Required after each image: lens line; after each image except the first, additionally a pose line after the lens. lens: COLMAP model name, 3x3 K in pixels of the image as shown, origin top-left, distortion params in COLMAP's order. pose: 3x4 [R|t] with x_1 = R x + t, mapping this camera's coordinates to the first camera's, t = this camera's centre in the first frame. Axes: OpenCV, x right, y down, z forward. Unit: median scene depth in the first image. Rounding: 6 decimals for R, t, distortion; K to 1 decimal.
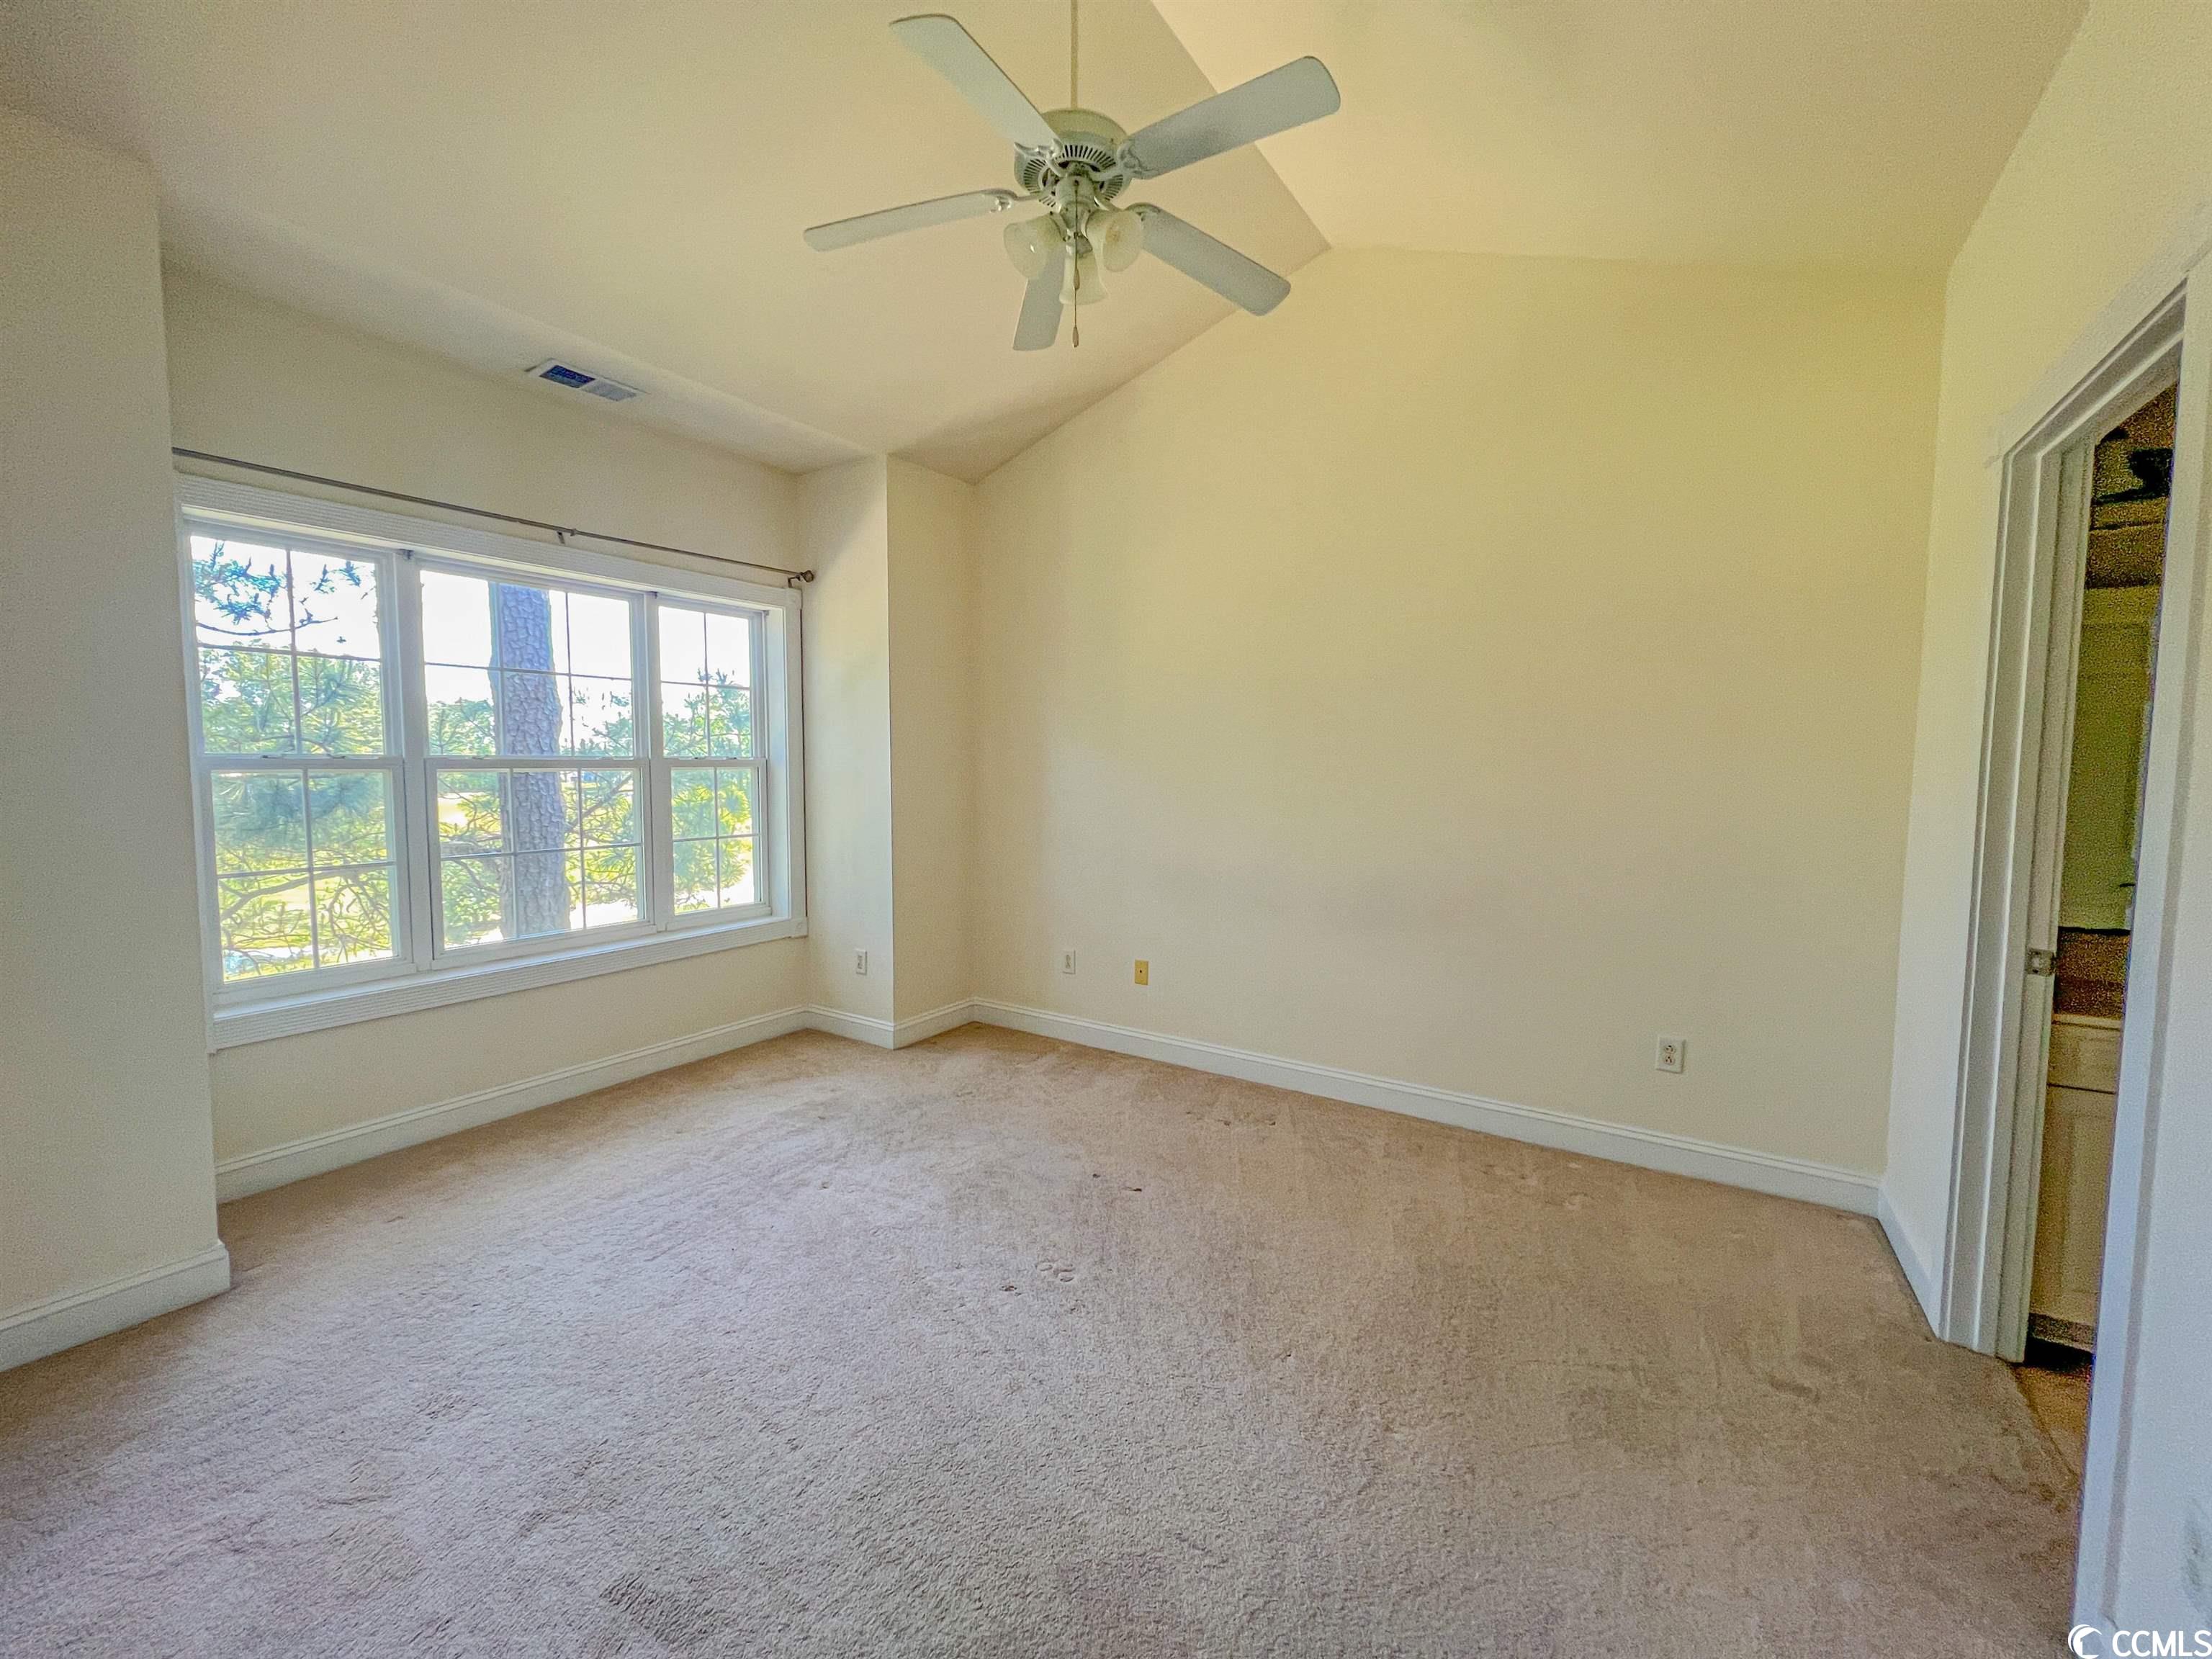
lens RADIAL K [[890.7, 0, 1101.2], [0, 890.7, 823.3], [0, 0, 1]] dist [-0.003205, -0.000009]
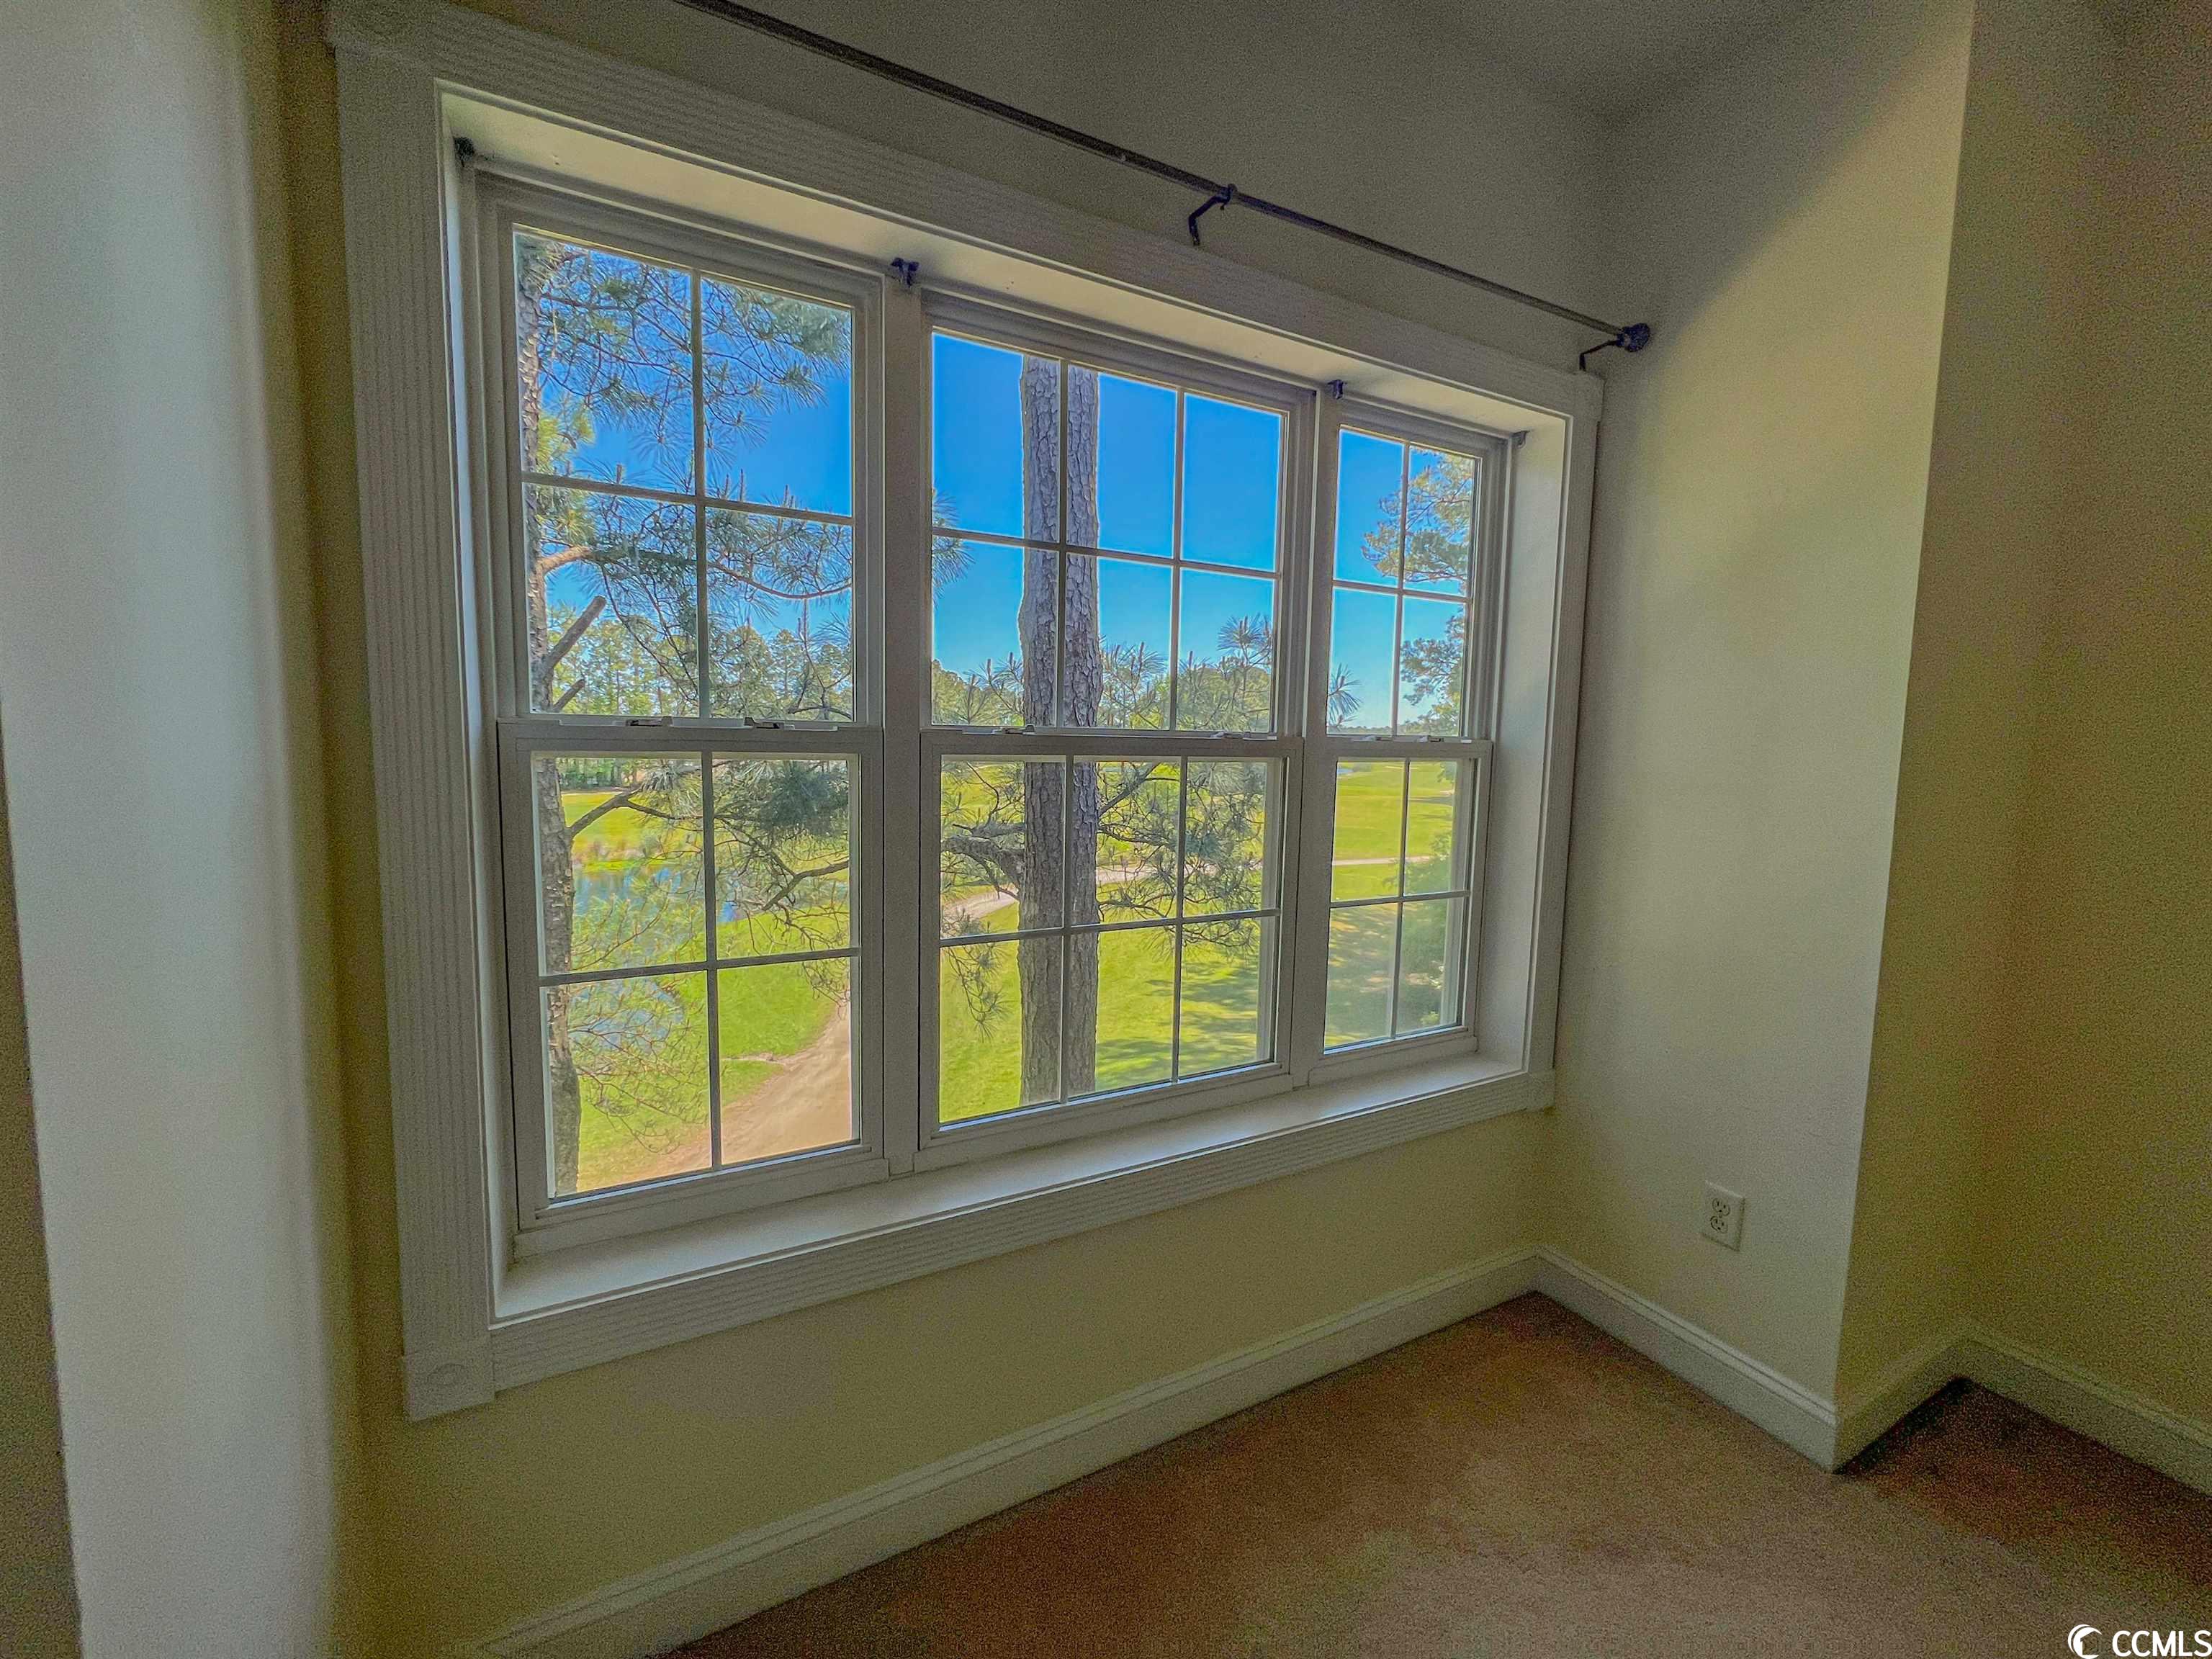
lens RADIAL K [[890.7, 0, 1101.2], [0, 890.7, 823.3], [0, 0, 1]] dist [-0.003205, -0.000009]
pose [[0.879544, 0.058561, -0.472200, -0.331996], [-0.049855, 0.998277, 0.030941, -0.032080], [0.473199, -0.003672, 0.880948, 0.462855]]
